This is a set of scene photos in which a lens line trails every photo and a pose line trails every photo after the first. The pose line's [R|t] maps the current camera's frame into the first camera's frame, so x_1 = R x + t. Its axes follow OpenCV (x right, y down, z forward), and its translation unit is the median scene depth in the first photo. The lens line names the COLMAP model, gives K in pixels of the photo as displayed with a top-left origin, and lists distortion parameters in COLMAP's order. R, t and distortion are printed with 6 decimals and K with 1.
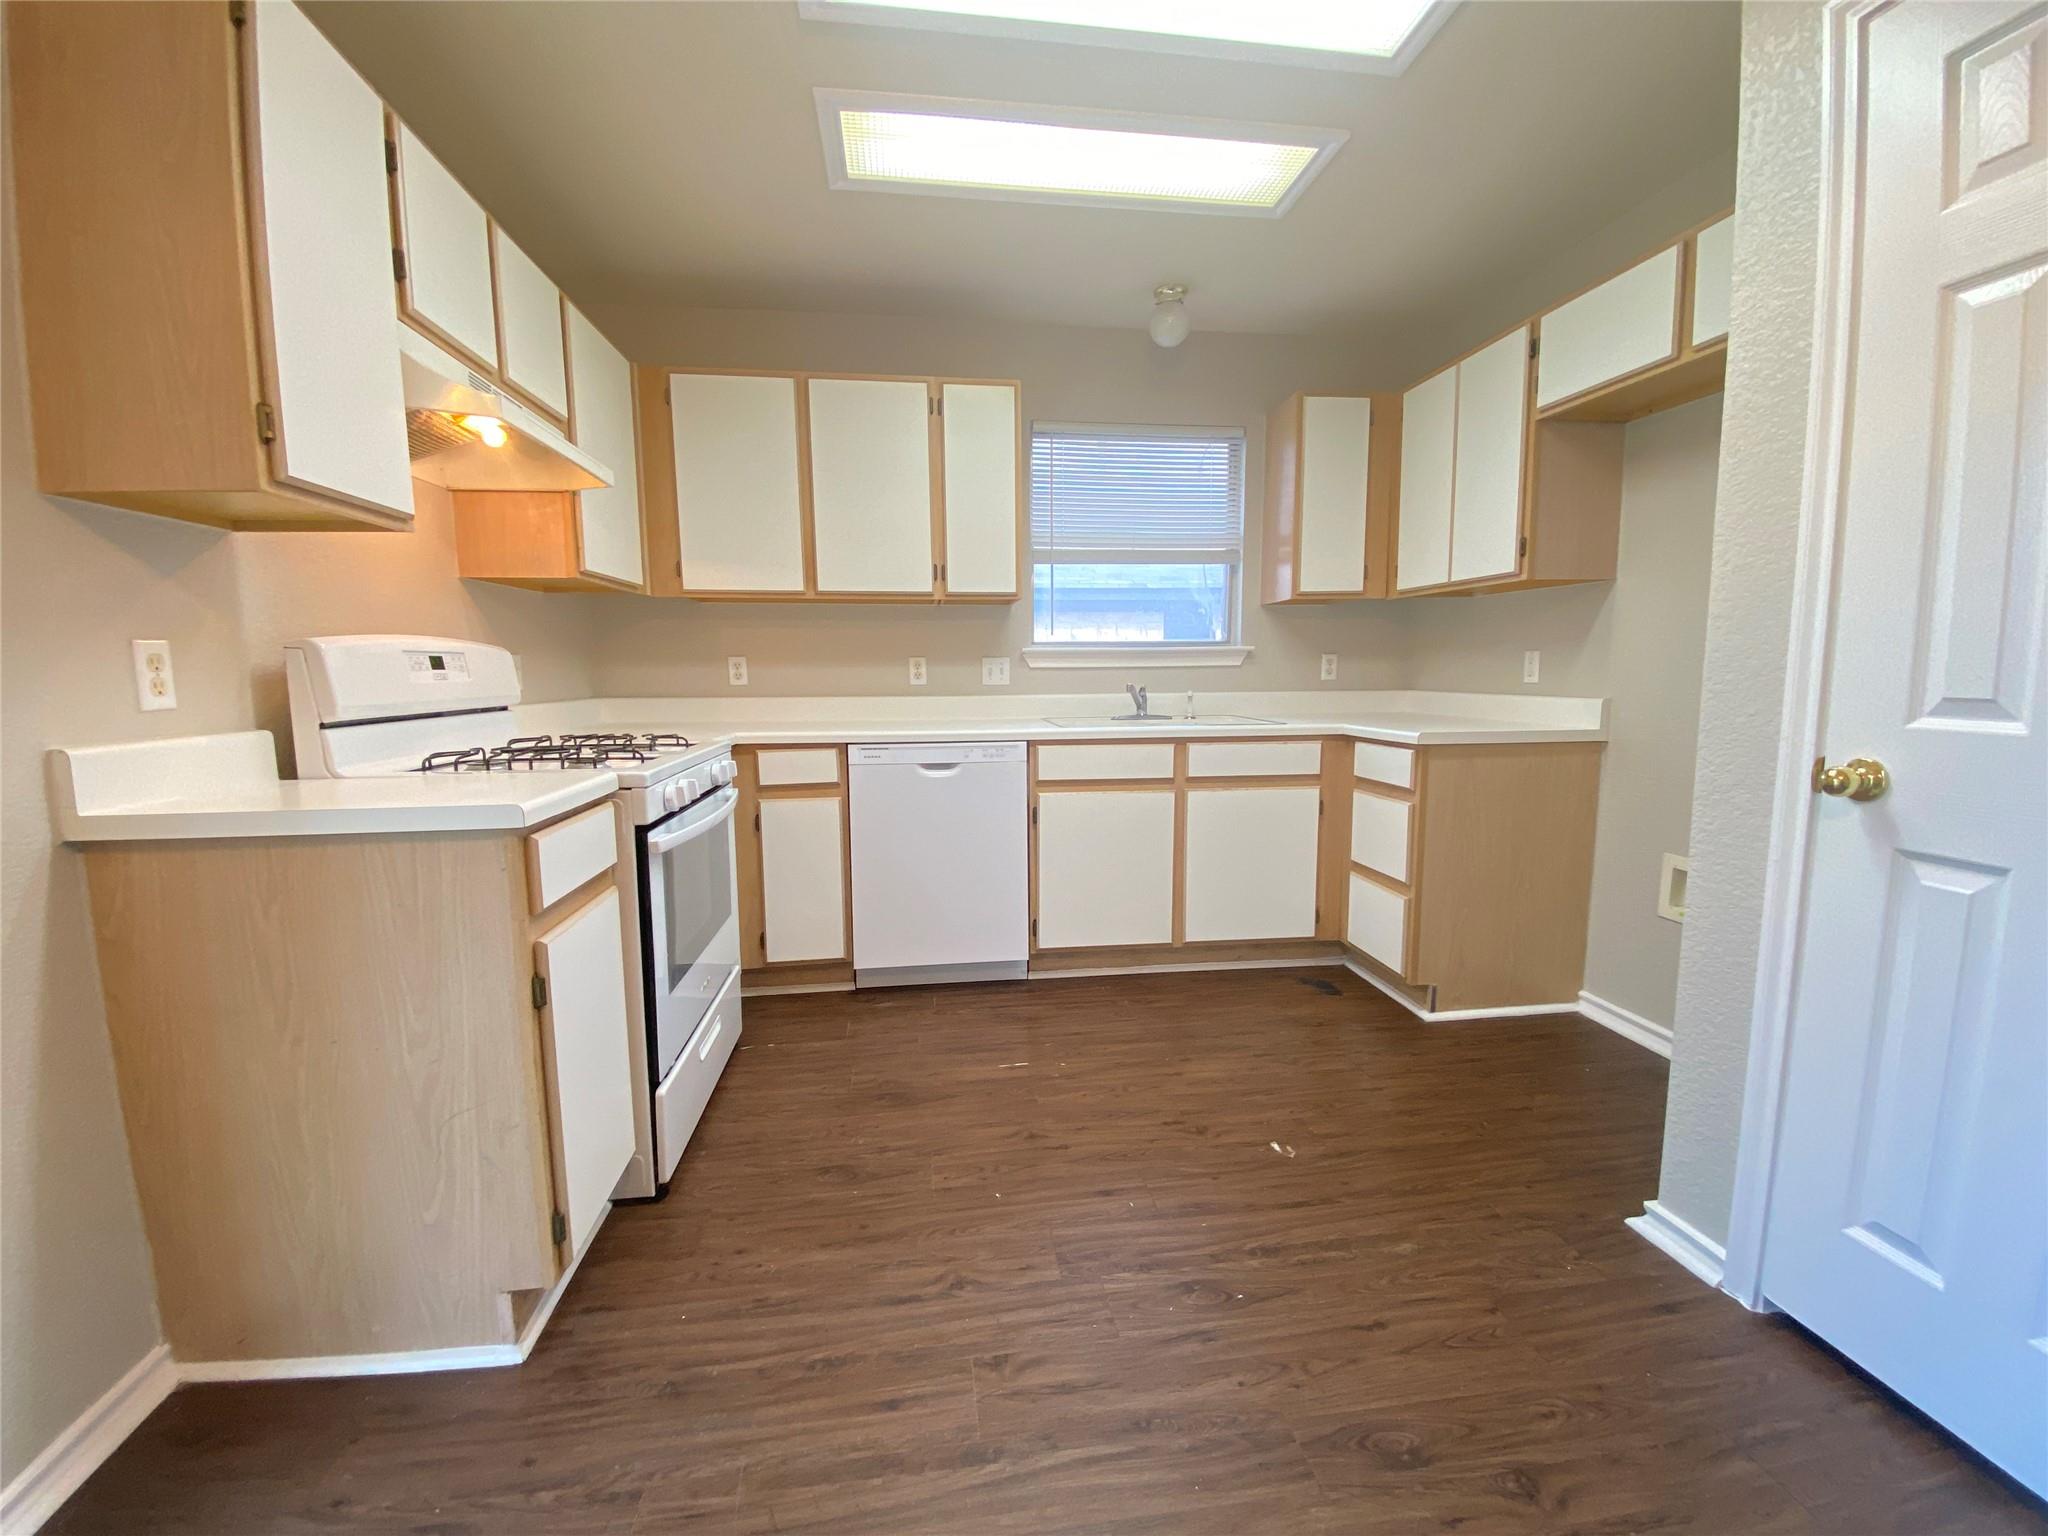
lens RADIAL K [[828.6, 0, 1018.5], [0, 828.6, 768.0], [0, 0, 1]] dist [0.001474, -0.013913]
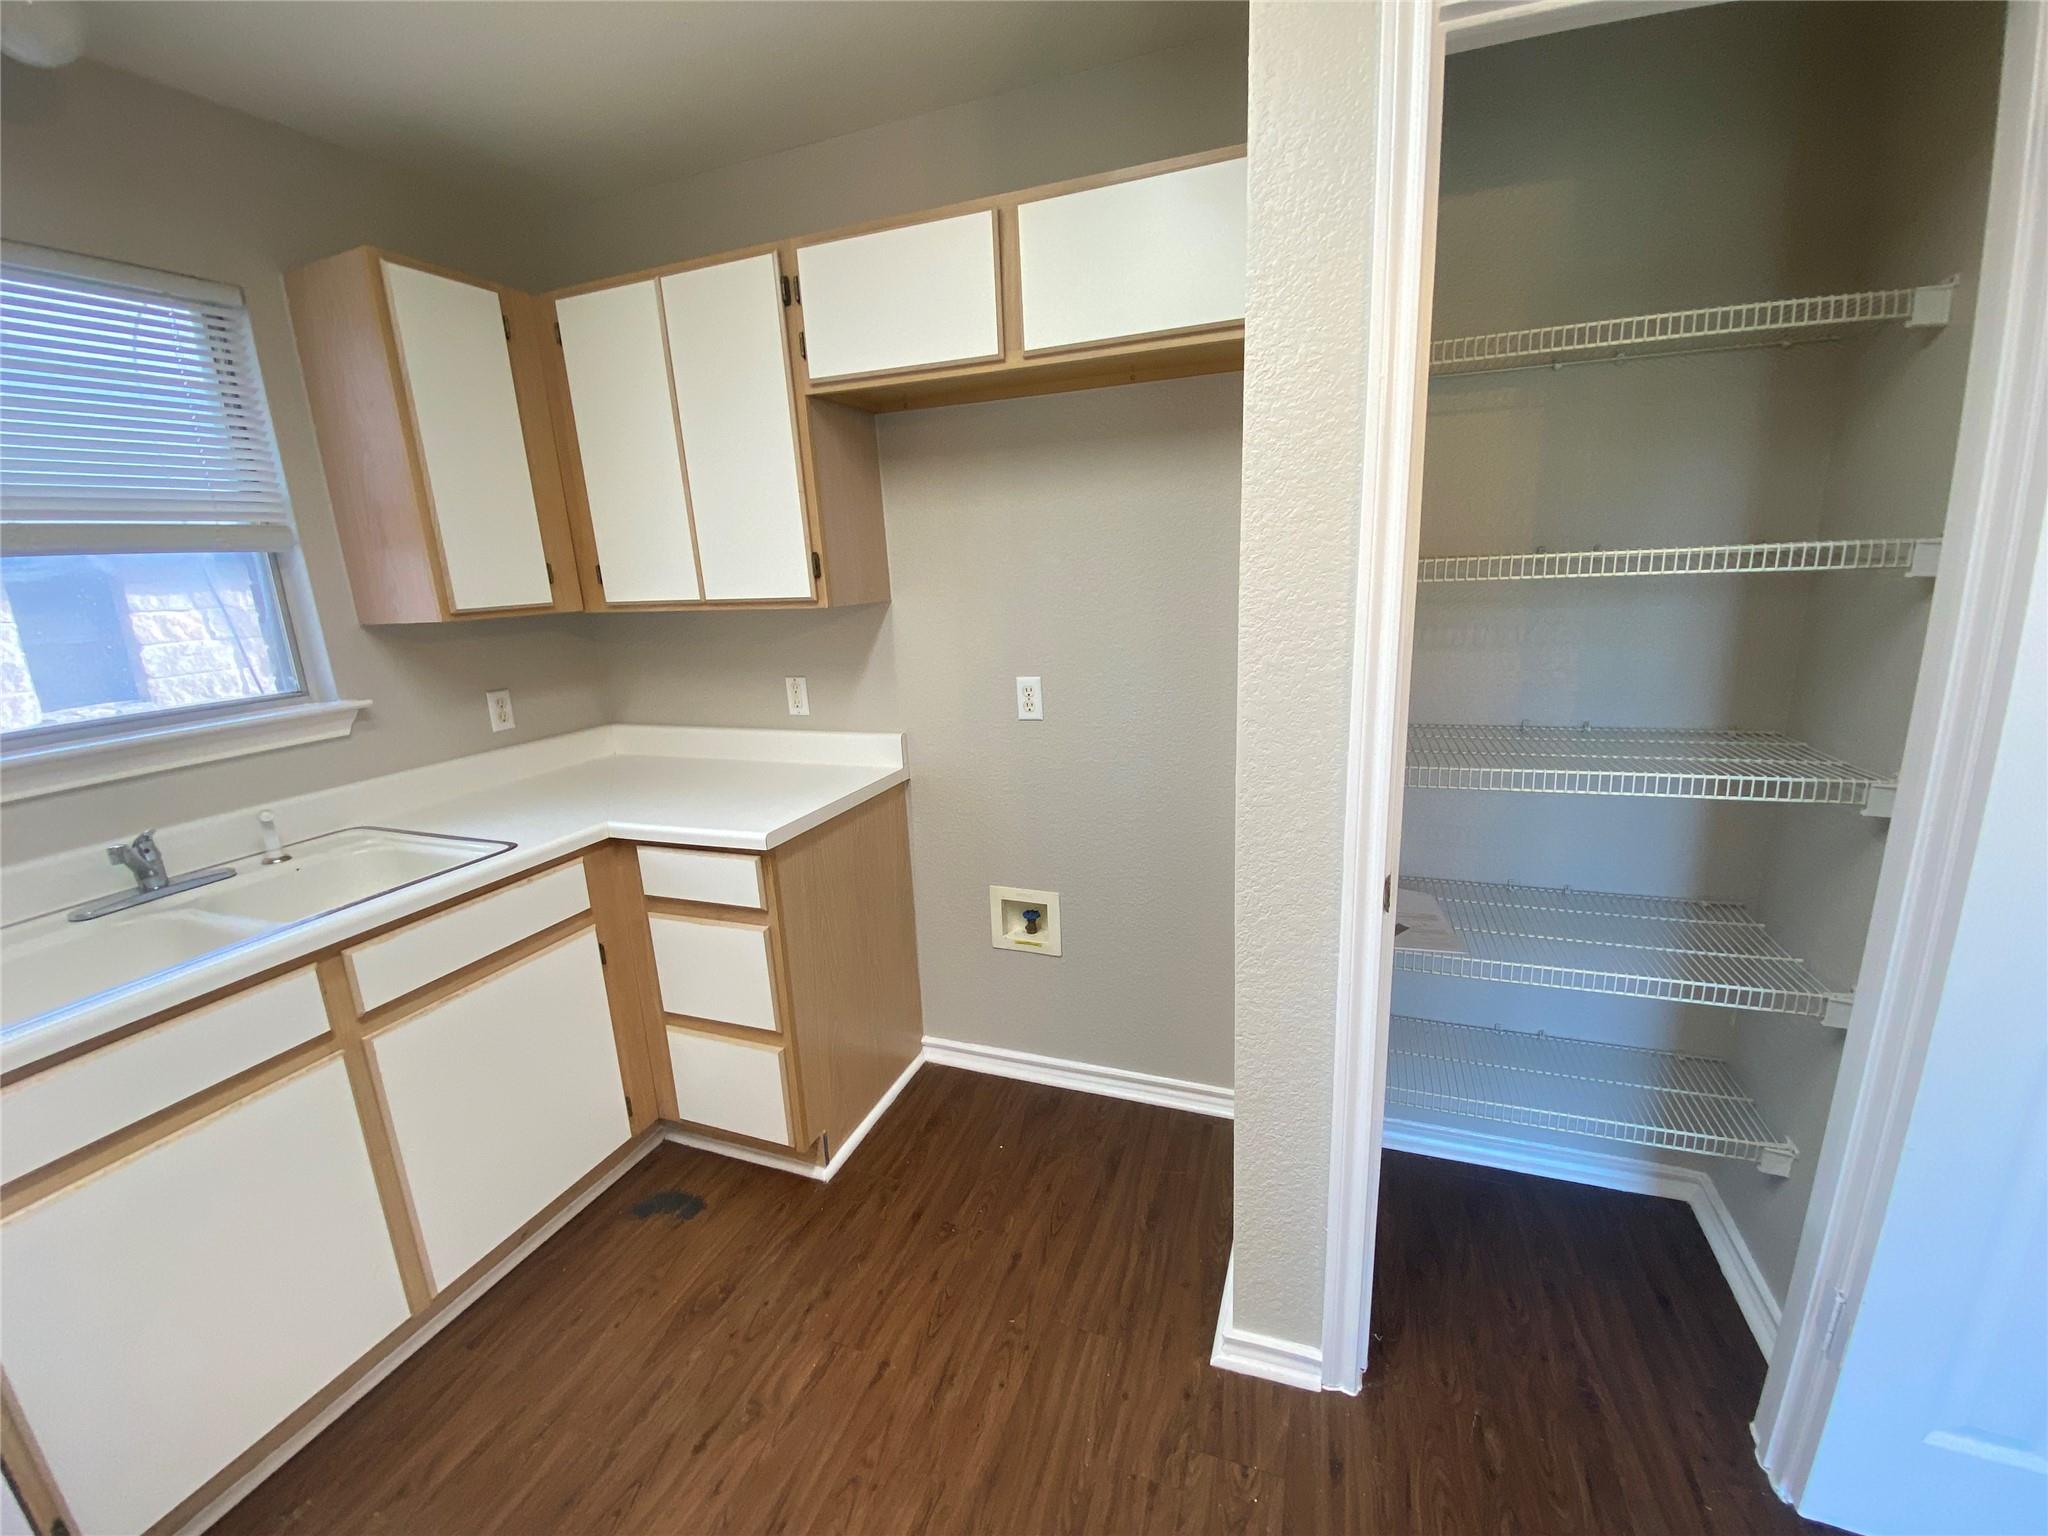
lens RADIAL K [[841.7, 0, 1016.2], [0, 841.7, 772.2], [0, 0, 1]] dist [0.024629, -0.020132]
pose [[0.479114, -0.222371, 0.849118, -0.011002], [0.148247, 0.973980, 0.171423, -0.170686], [-0.865143, 0.043748, 0.499613, 0.416777]]
